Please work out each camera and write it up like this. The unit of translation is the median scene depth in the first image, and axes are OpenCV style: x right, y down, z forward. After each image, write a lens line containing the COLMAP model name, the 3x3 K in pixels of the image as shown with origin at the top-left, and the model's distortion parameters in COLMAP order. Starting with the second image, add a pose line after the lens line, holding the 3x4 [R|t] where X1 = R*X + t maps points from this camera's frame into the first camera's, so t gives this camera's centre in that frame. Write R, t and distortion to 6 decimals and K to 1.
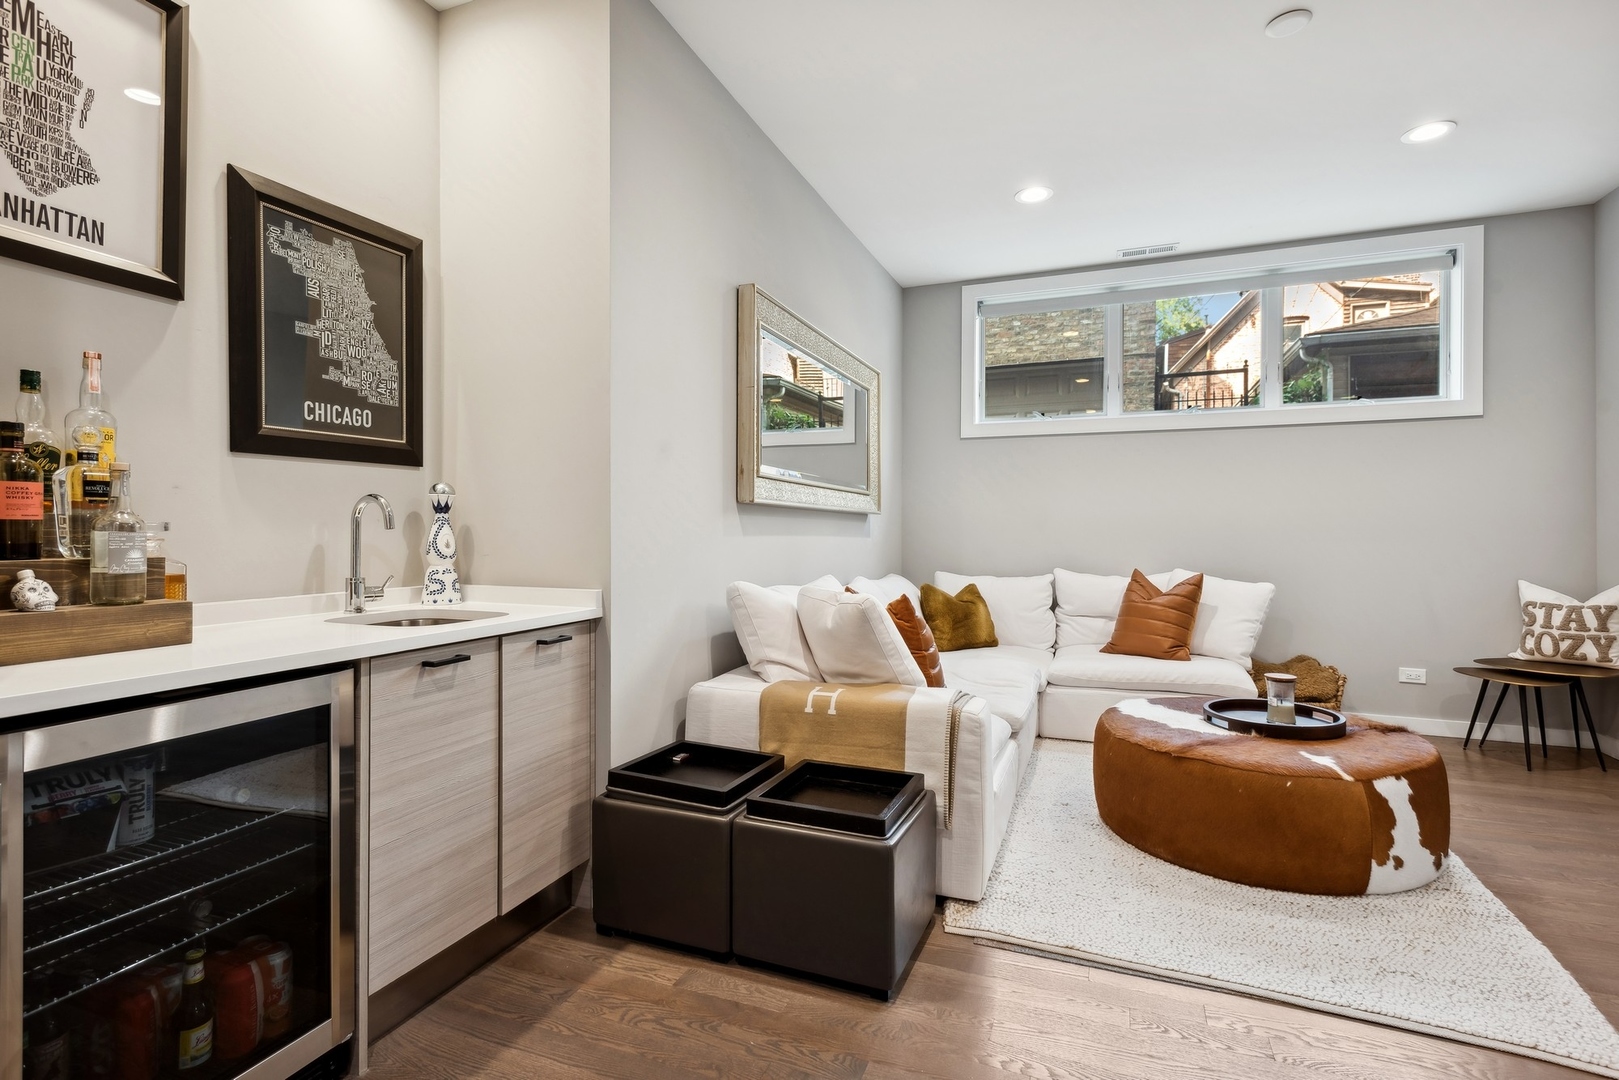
lens RADIAL K [[770.1, 0, 840.7], [0, 770.1, 525.7], [0, 0, 1]] dist [0.021423, -0.008136]
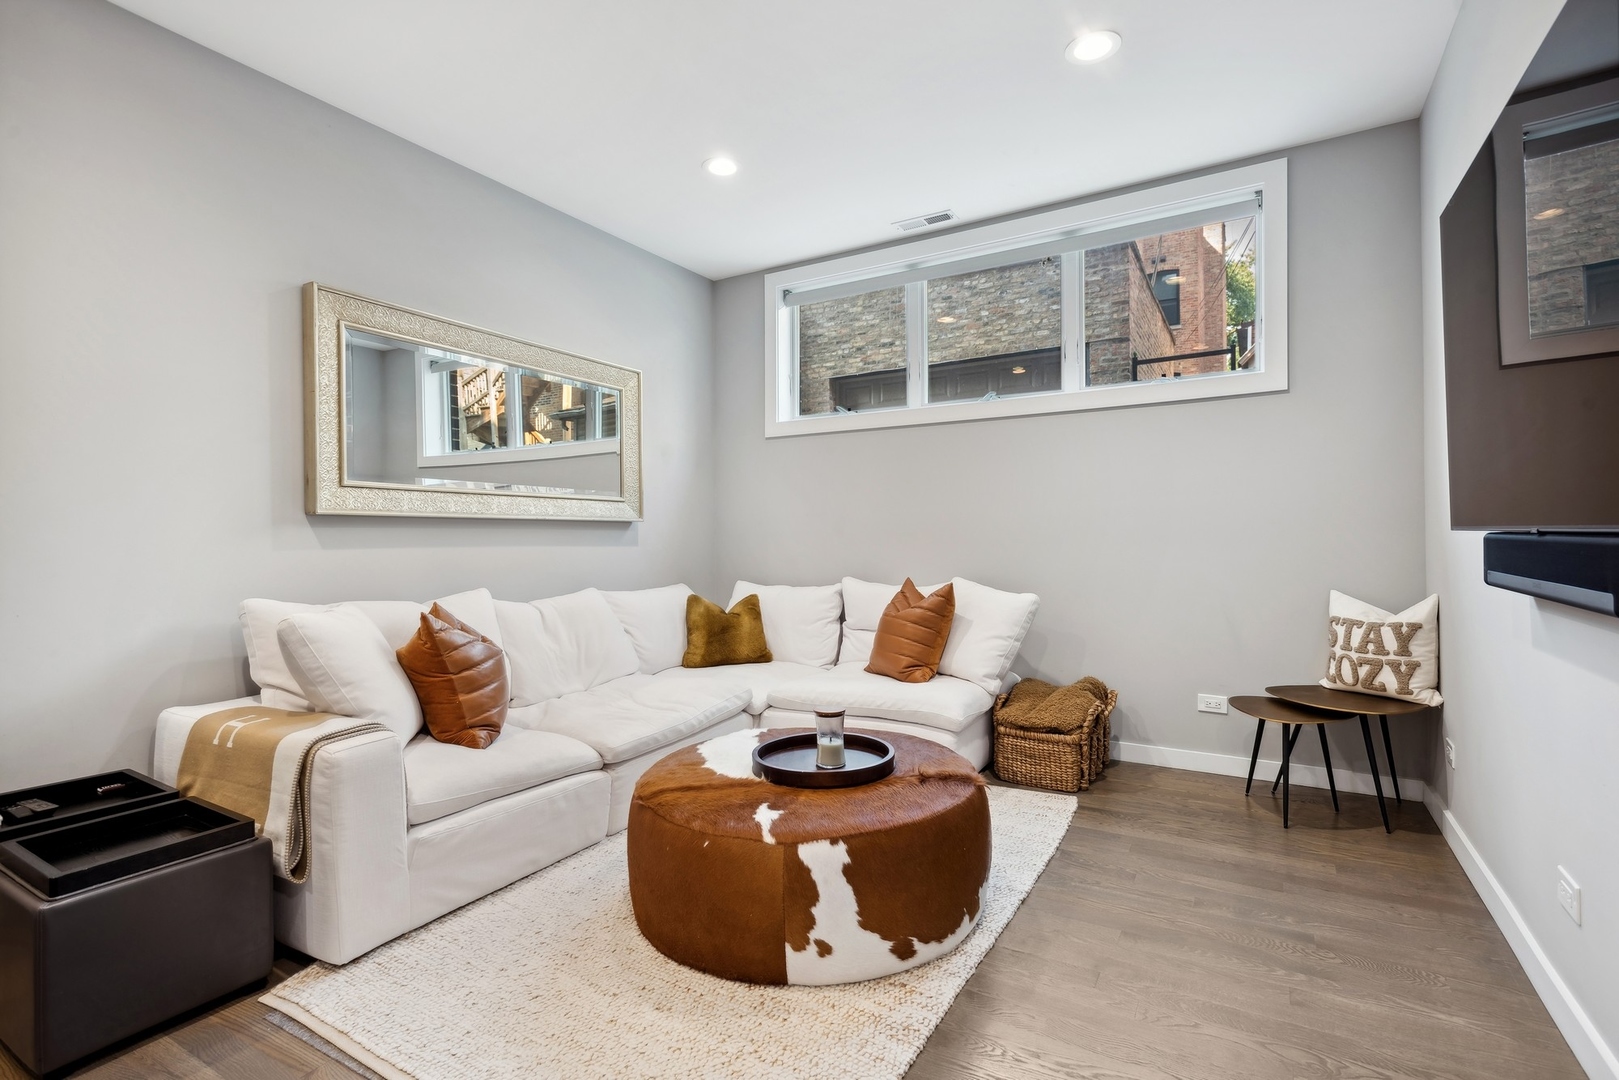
lens RADIAL K [[770.1, 0, 804.5], [0, 770.1, 533.4], [0, 0, 1]] dist [0.021423, -0.008136]
pose [[0.987910, -0.014112, -0.154384, 0.478127], [0.014636, 0.999890, 0.002258, 0.000548], [0.154335, -0.004491, 0.988008, 0.119333]]
